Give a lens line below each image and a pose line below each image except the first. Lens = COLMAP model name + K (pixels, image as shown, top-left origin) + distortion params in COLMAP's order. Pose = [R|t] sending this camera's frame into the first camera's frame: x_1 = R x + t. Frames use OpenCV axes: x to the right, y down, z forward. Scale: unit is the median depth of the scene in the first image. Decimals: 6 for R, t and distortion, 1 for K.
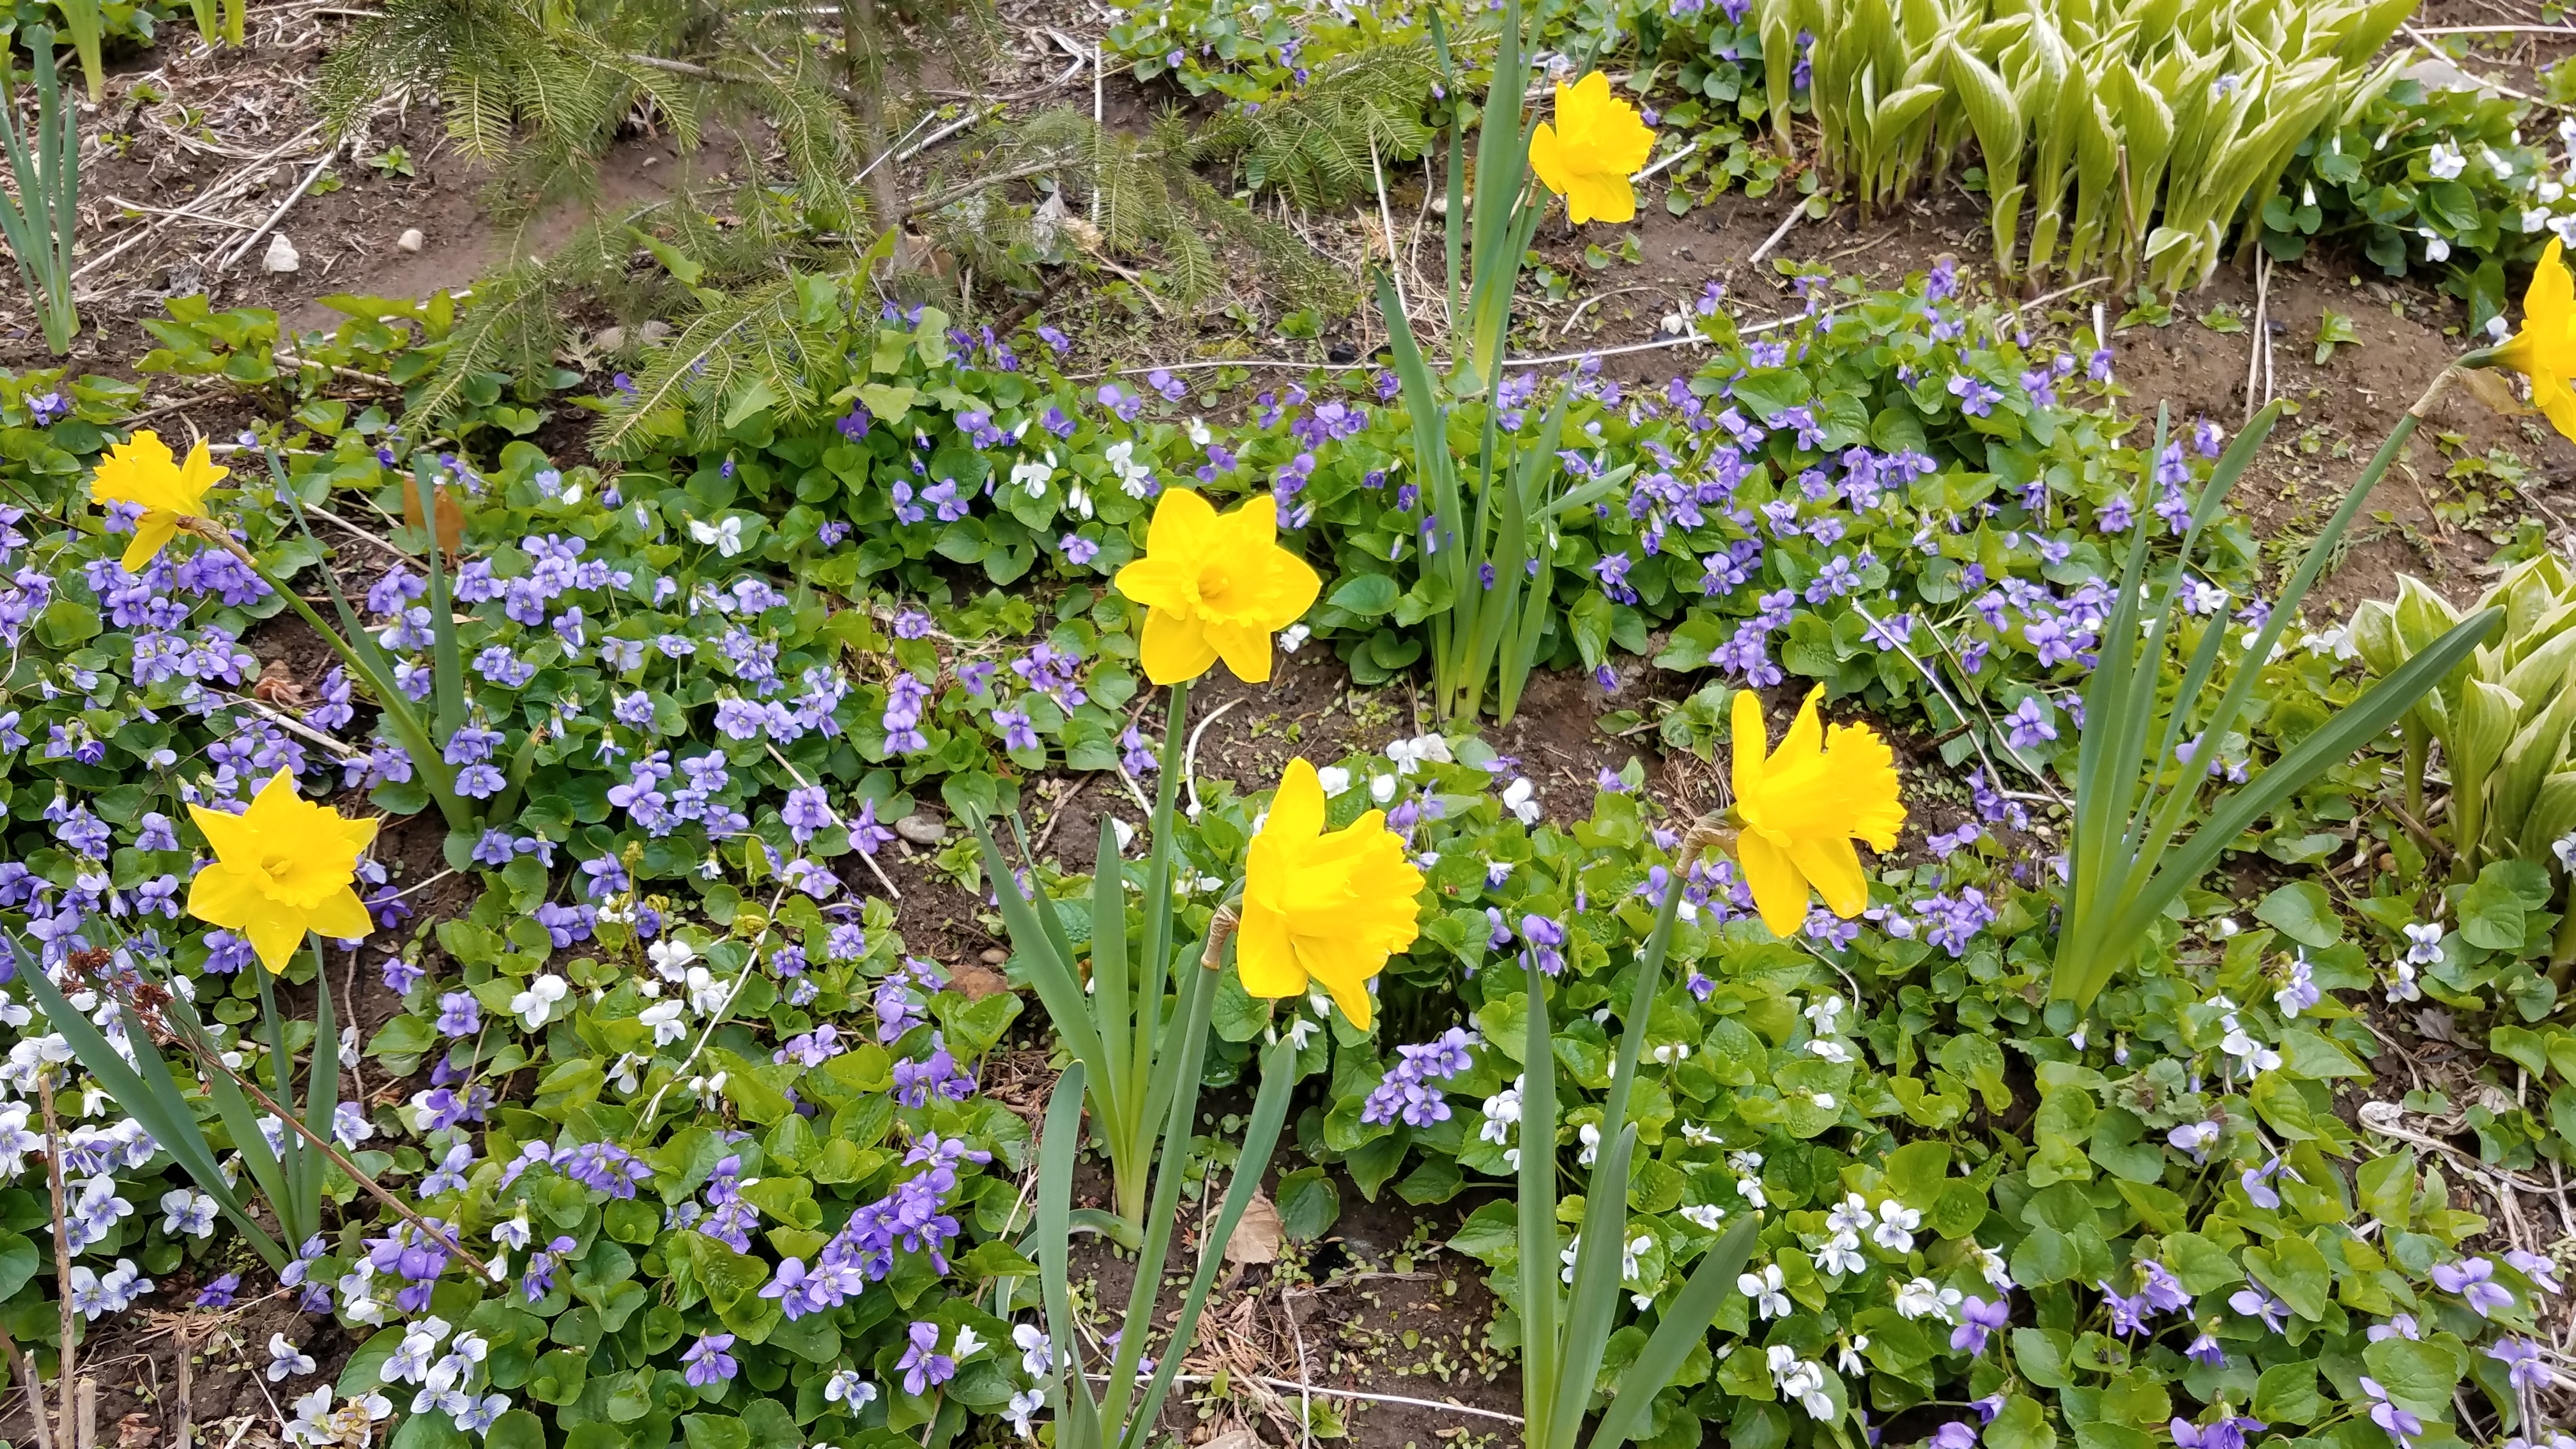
lens RADIAL K [[1963.0, 0, 1287.3], [0, 1963.0, 726.7], [0, 0, 1]] dist [-0.019335, 0.017067]
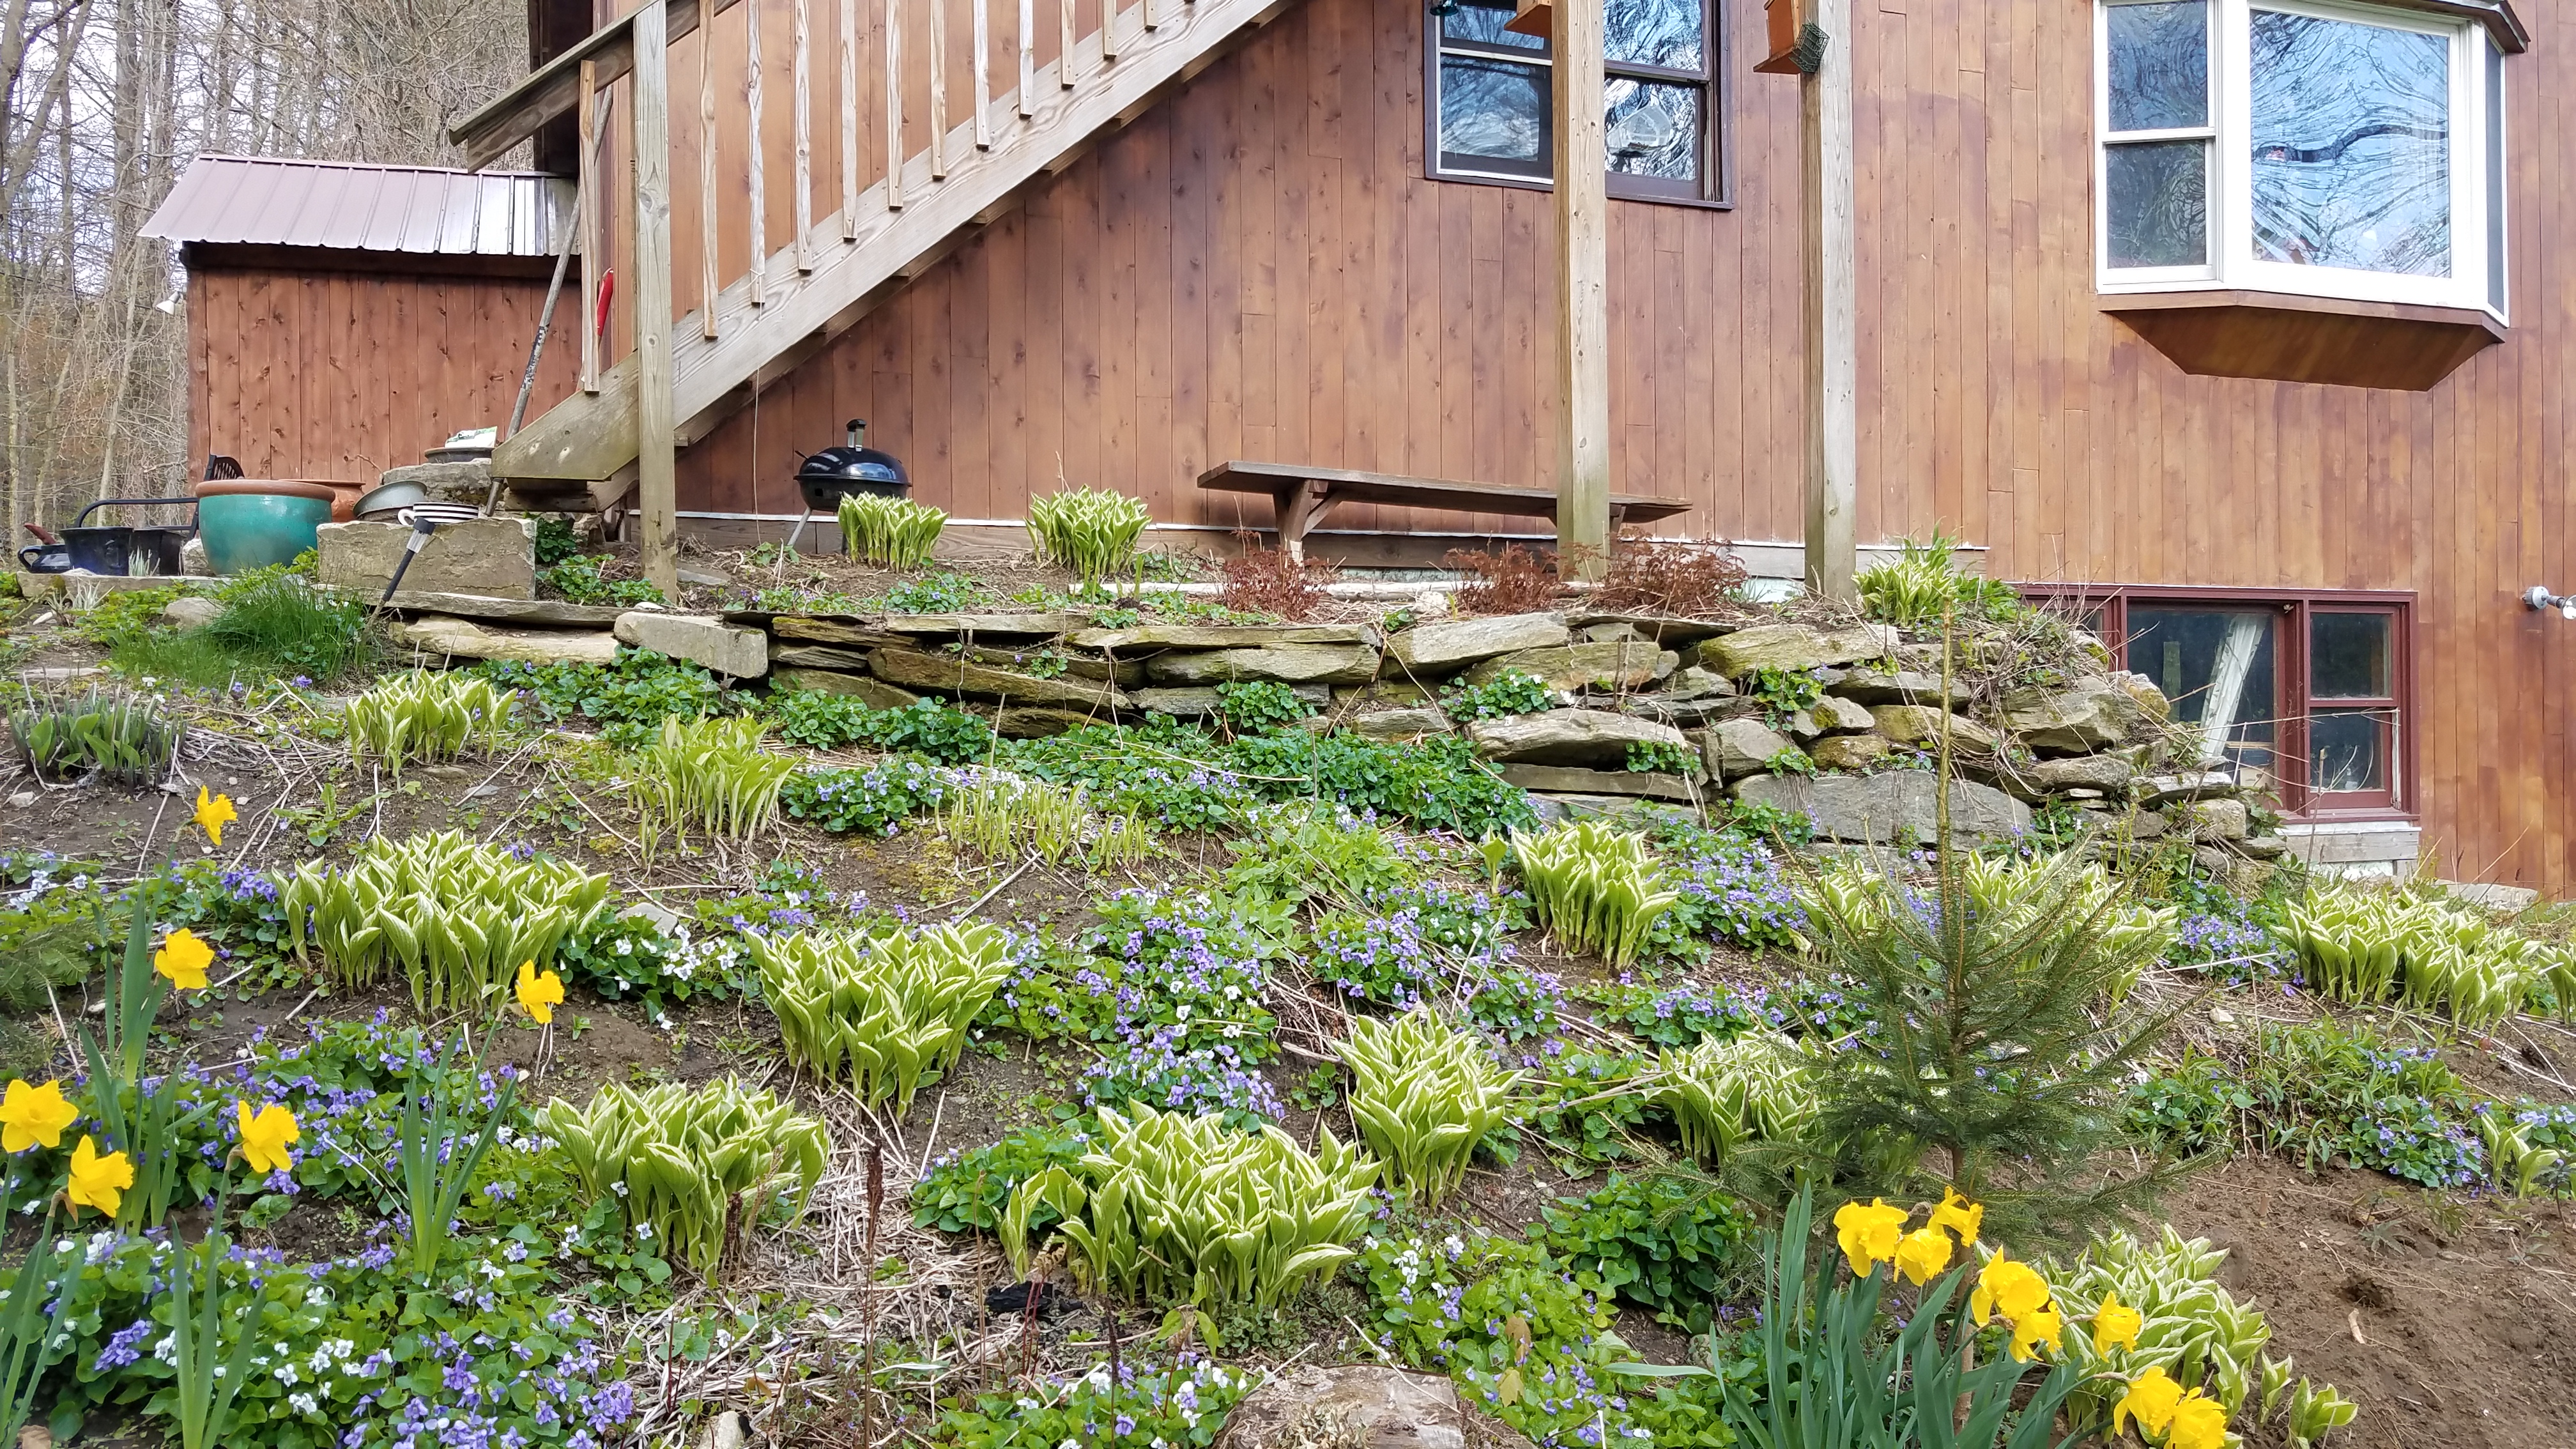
lens RADIAL K [[1963.0, 0, 1292.2], [0, 1963.0, 730.7], [0, 0, 1]] dist [-0.019335, 0.017067]
pose [[0.793487, 0.006044, 0.608557, -0.163465], [0.241838, 0.914479, -0.324411, 0.398536], [-0.558474, 0.404589, 0.724165, -1.155790]]
